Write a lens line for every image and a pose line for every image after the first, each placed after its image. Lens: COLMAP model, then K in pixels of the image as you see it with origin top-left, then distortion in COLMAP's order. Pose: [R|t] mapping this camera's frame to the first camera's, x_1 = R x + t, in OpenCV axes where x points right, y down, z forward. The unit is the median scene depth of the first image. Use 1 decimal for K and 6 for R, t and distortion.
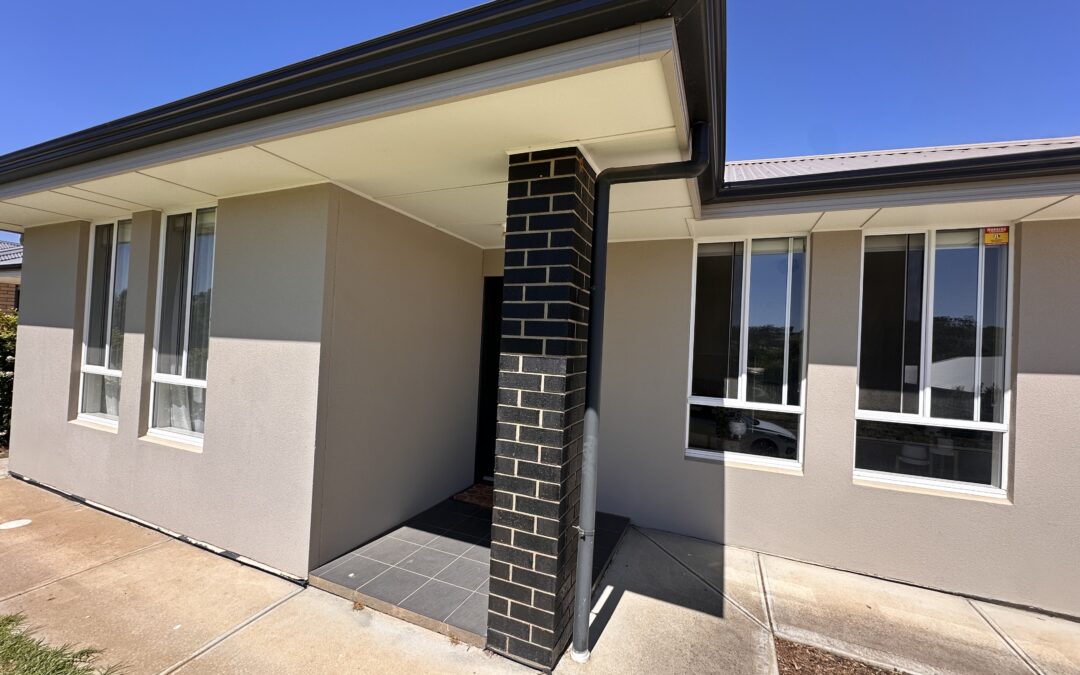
lens RADIAL K [[428.4, 0, 539.2], [0, 428.4, 339.2], [0, 0, 1]] dist [-0.003493, 0.000115]
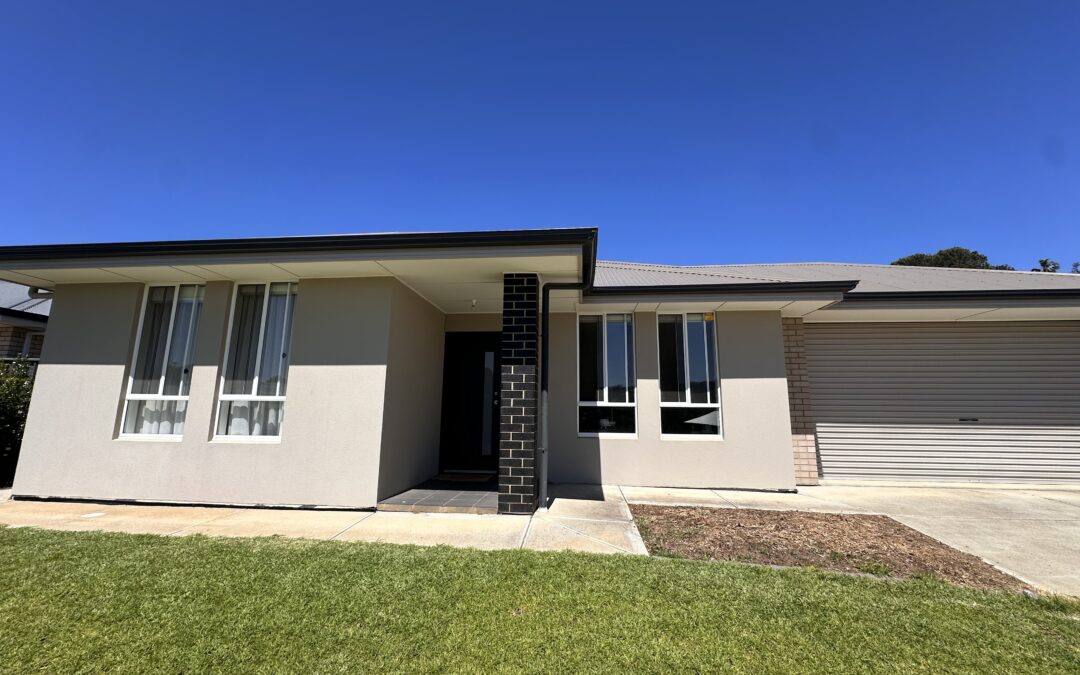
lens RADIAL K [[428.4, 0, 540.6], [0, 428.4, 336.3], [0, 0, 1]] dist [-0.003493, 0.000115]
pose [[0.952127, 0.017409, 0.305207, -0.385250], [0.029147, 0.988659, -0.147320, 0.143551], [-0.304310, 0.149163, 0.940822, -0.731489]]
